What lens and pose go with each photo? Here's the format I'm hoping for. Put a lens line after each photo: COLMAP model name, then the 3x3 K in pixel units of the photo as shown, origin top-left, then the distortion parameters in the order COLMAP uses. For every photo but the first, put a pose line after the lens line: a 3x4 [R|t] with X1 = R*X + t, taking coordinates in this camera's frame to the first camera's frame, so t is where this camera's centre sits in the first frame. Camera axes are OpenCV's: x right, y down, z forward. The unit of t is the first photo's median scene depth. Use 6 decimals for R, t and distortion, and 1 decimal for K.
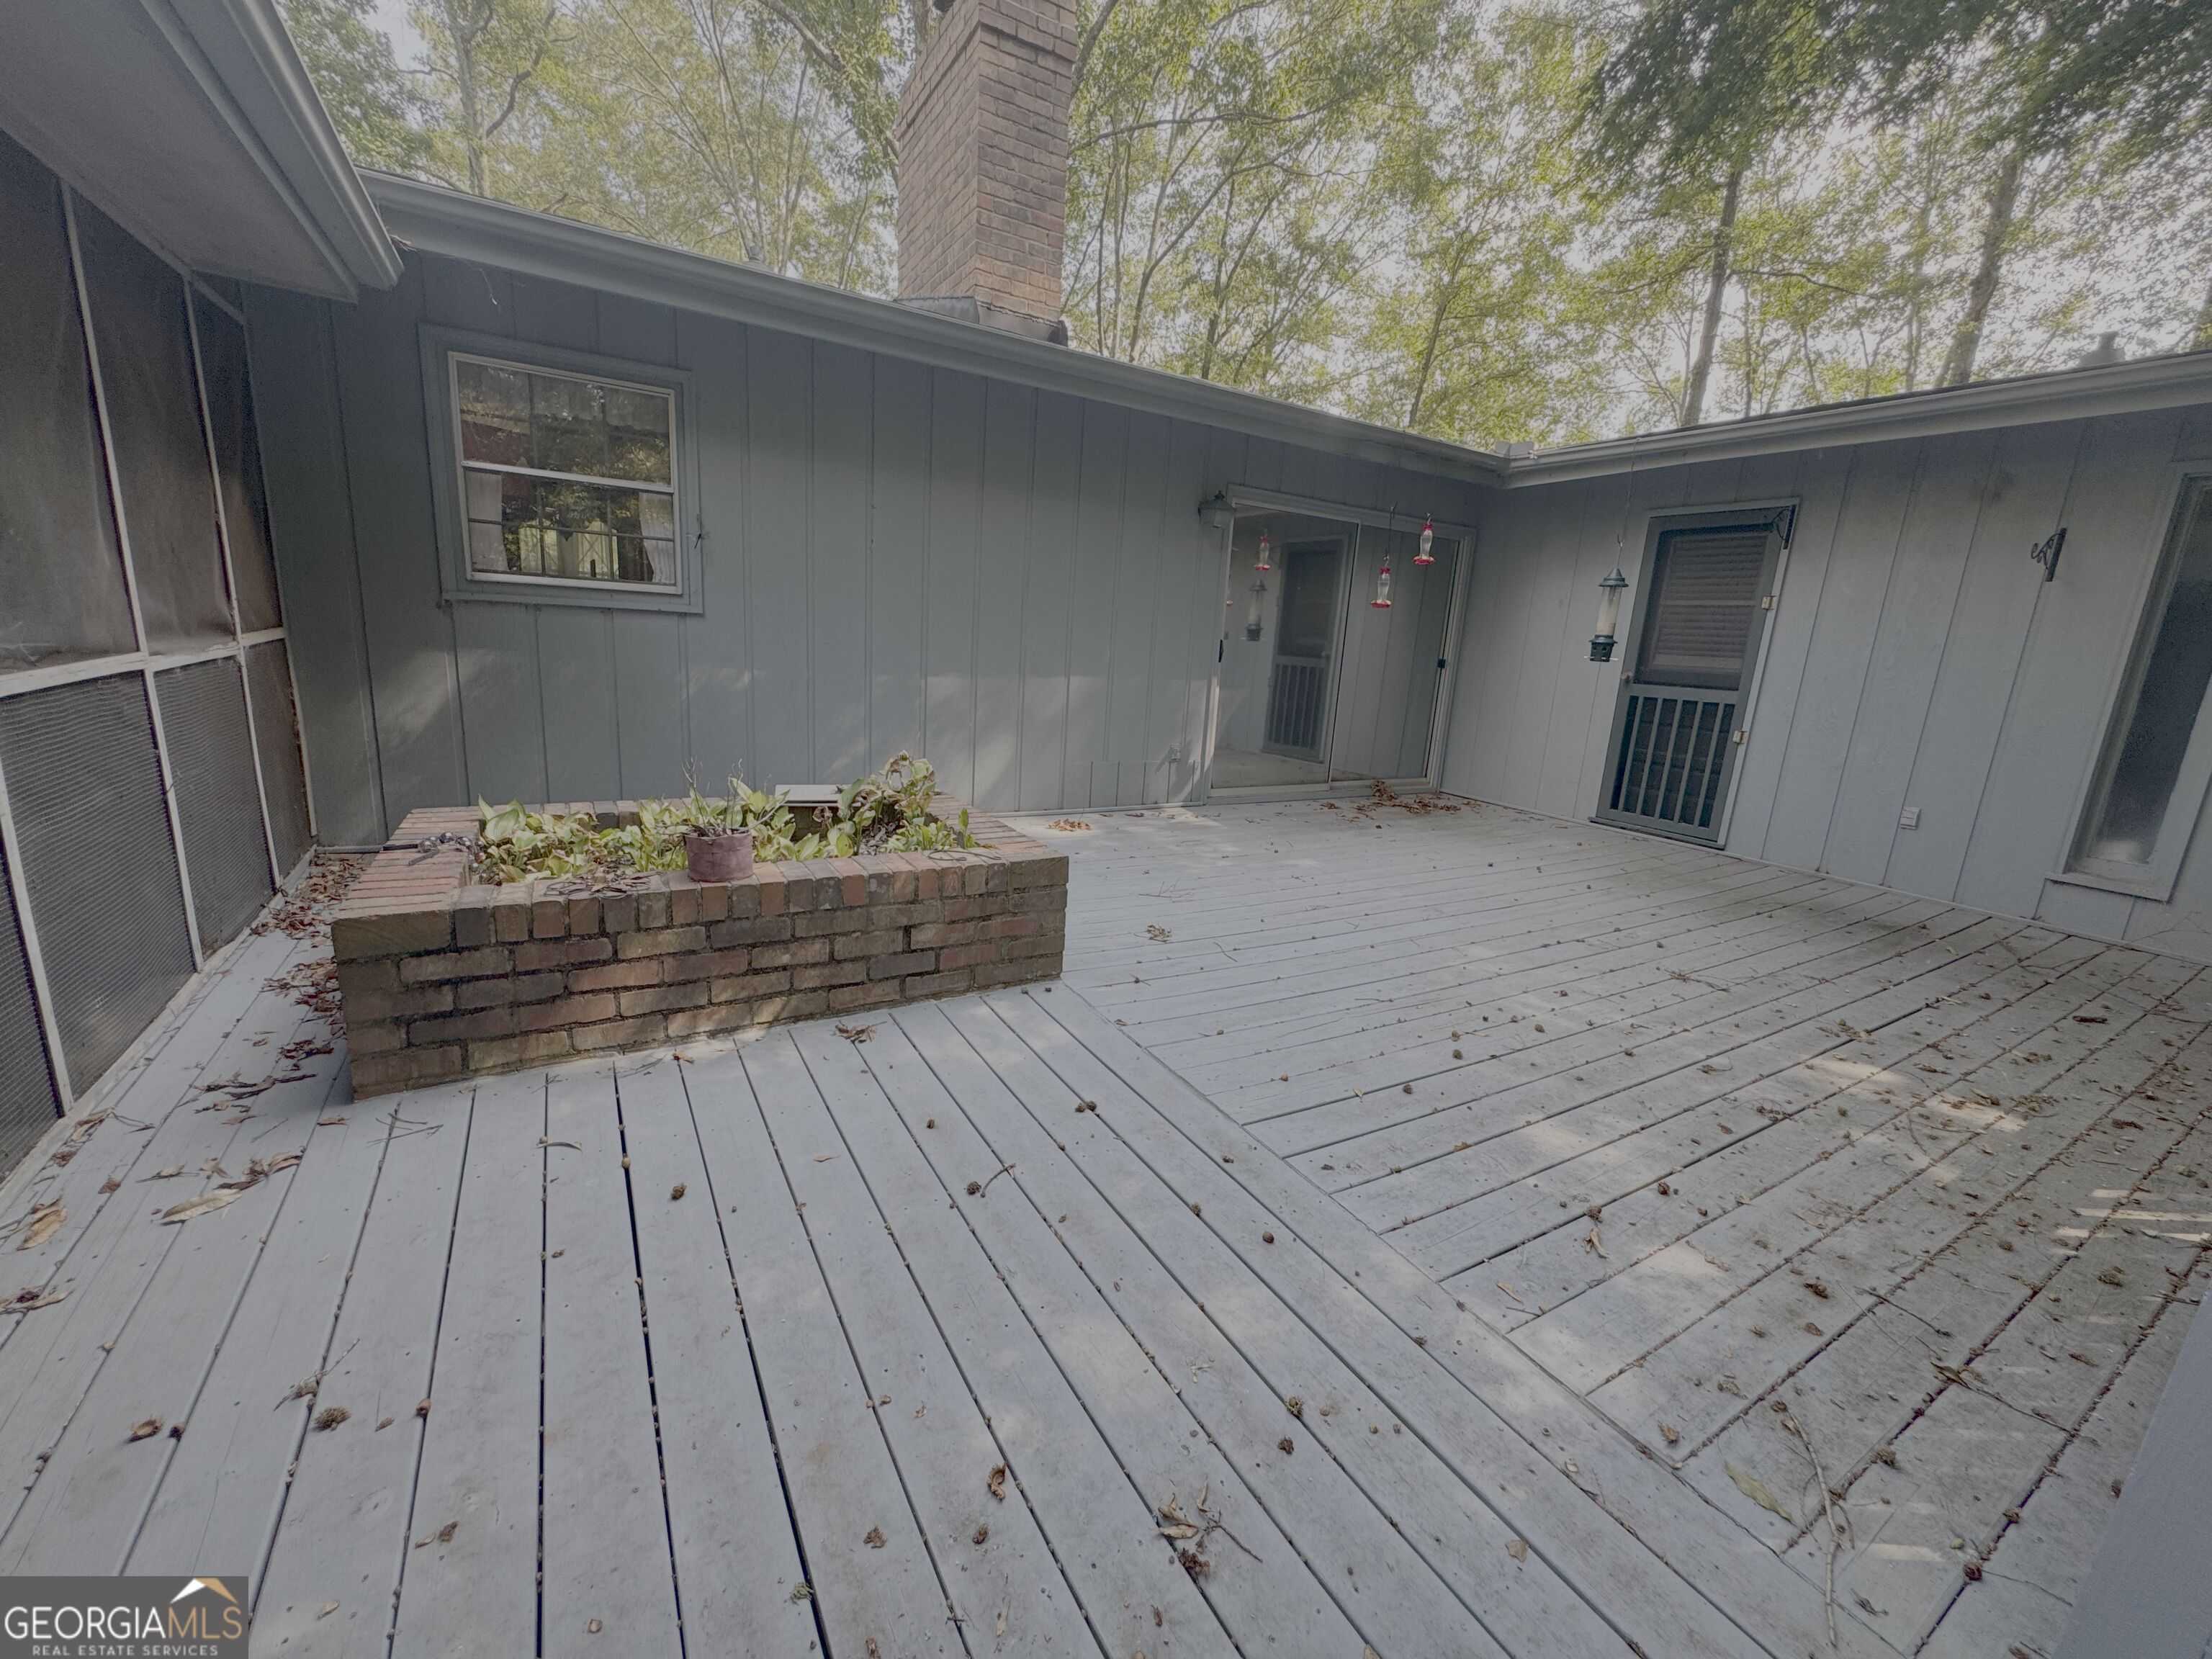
lens RADIAL K [[881.6, 0, 1106.0], [0, 881.6, 829.5], [0, 0, 1]] dist [-0.005085, 0.000827]
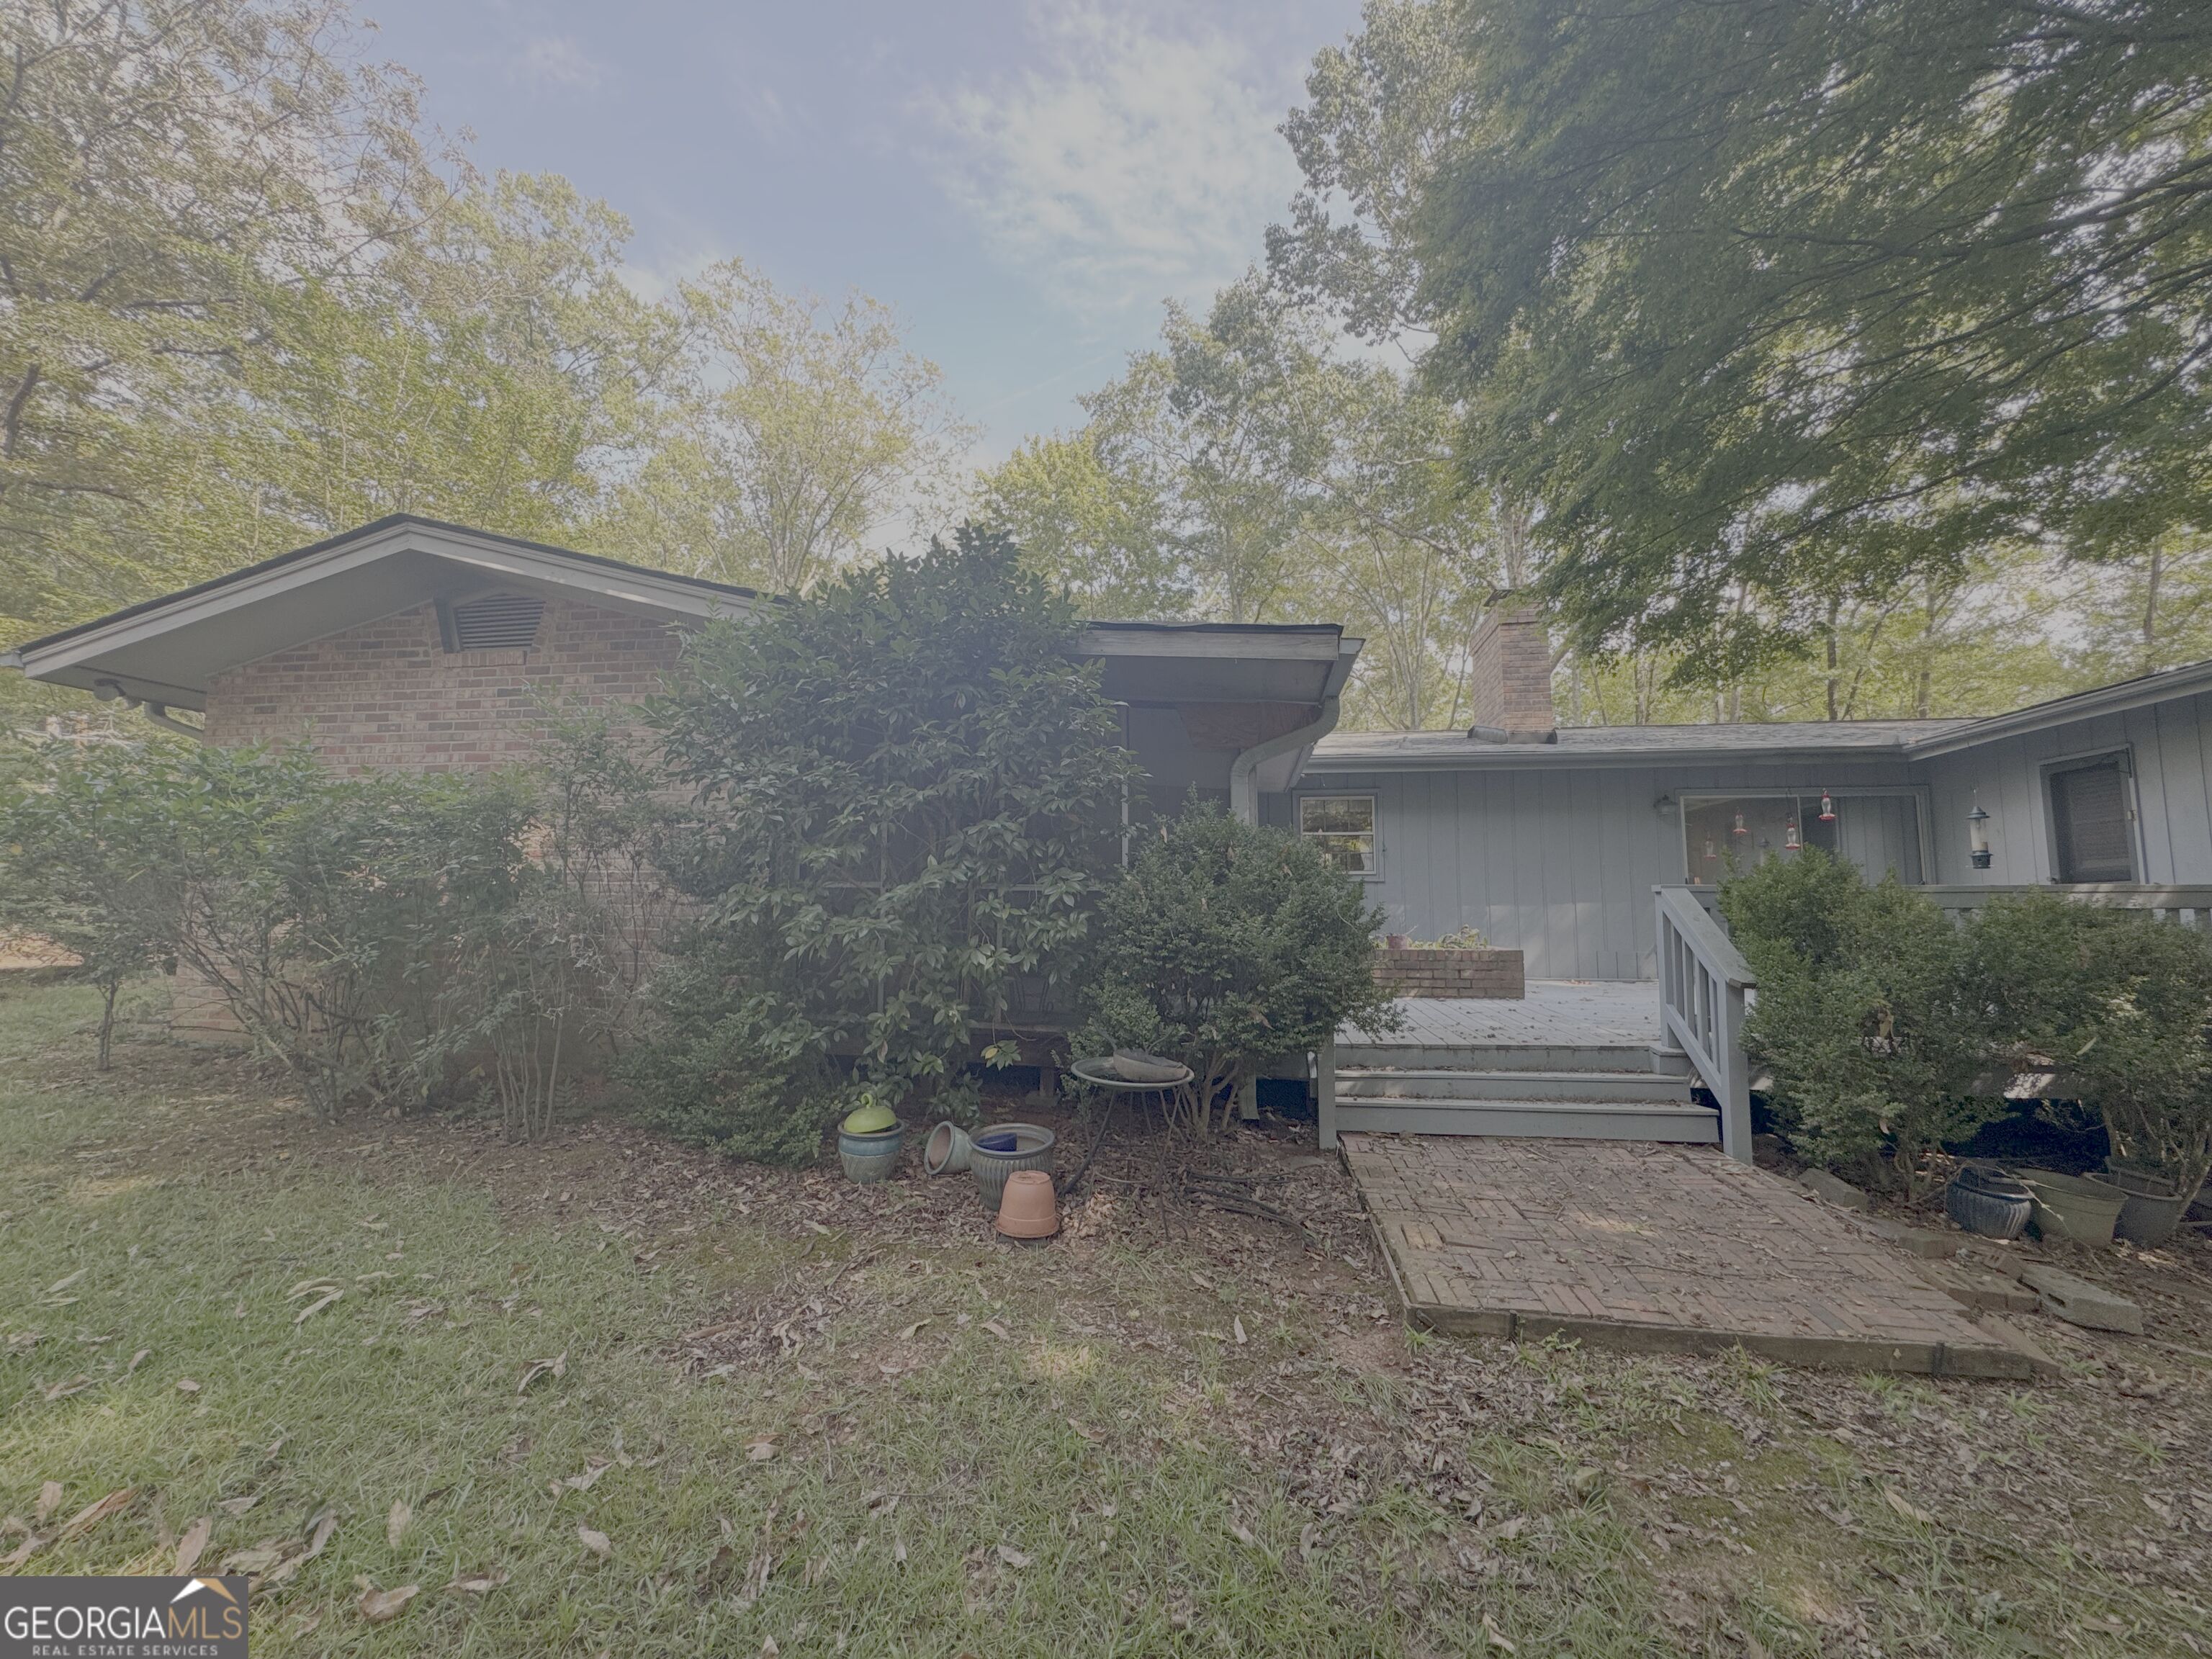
lens RADIAL K [[881.6, 0, 1106.0], [0, 881.6, 829.5], [0, 0, 1]] dist [-0.005085, 0.000827]
pose [[0.771139, -0.119441, -0.625362, 0.386409], [-0.095551, 0.949408, -0.299157, 0.335286], [0.629455, 0.290446, 0.720713, -1.016360]]
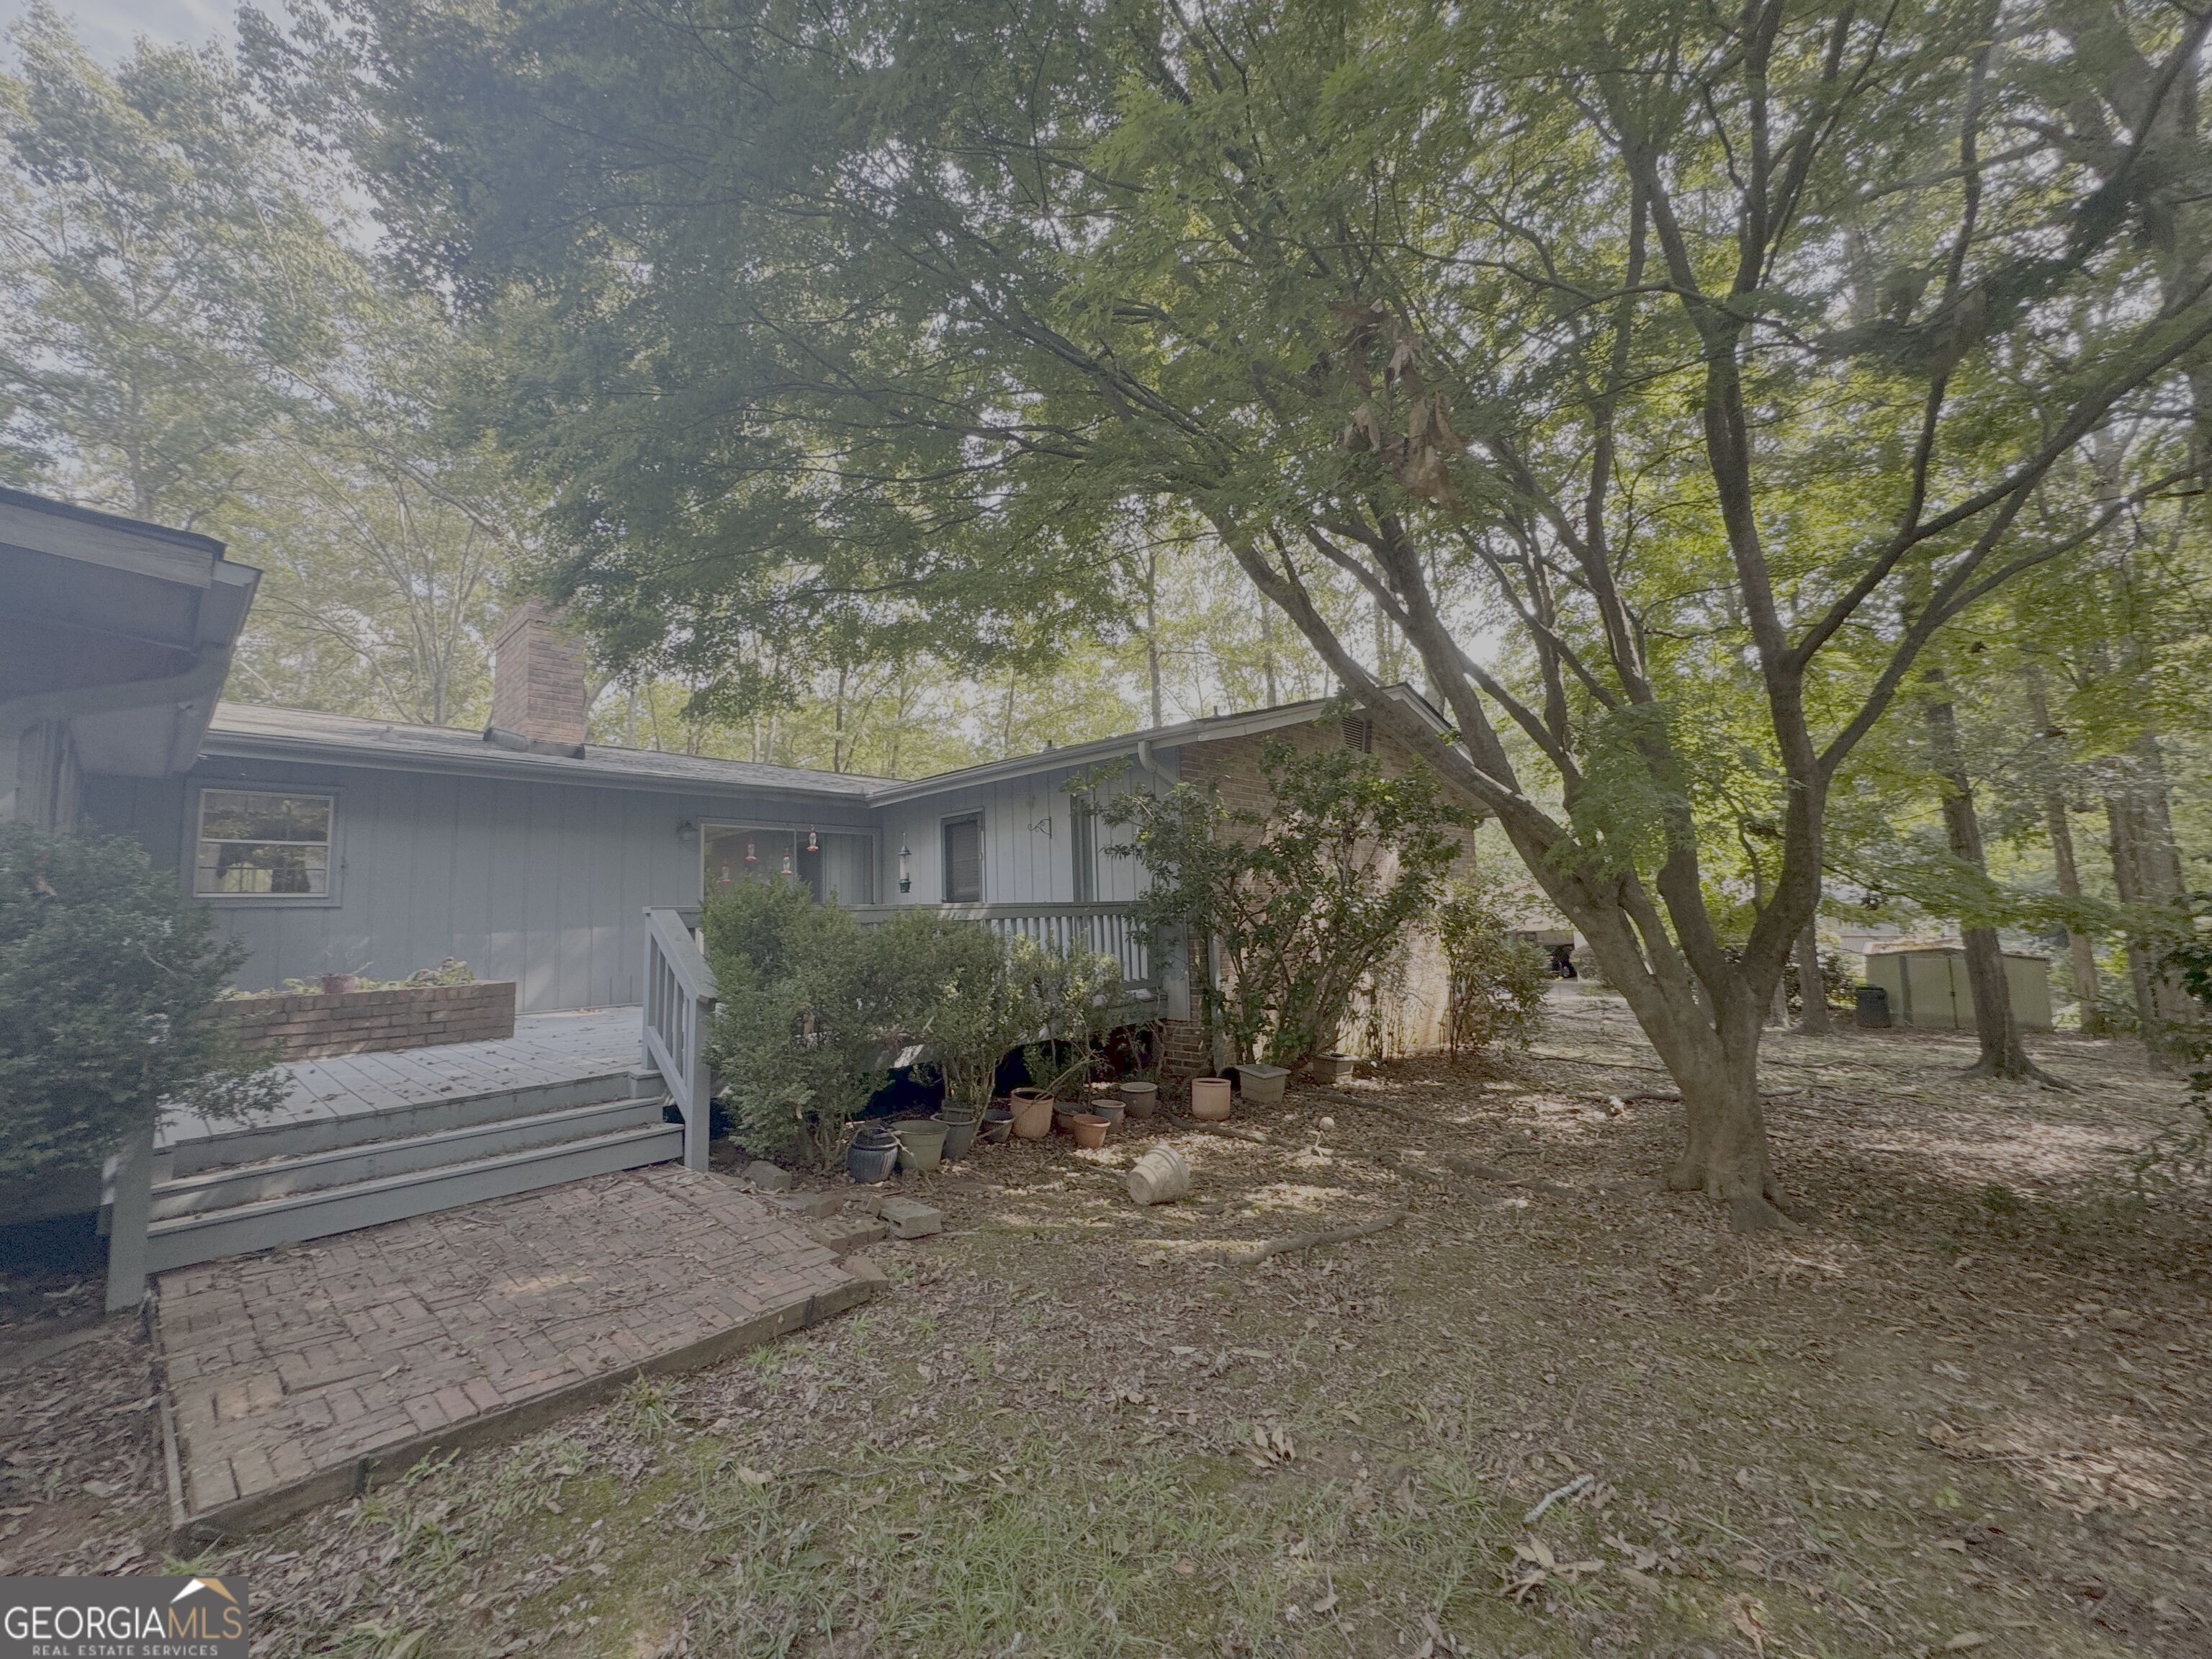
lens RADIAL K [[881.6, 0, 1106.0], [0, 881.6, 829.5], [0, 0, 1]] dist [-0.005085, 0.000827]
pose [[0.951249, -0.066872, 0.301086, 0.437445], [0.158602, 0.943308, -0.291575, 0.326968], [-0.264519, 0.325113, 0.907927, -0.953861]]
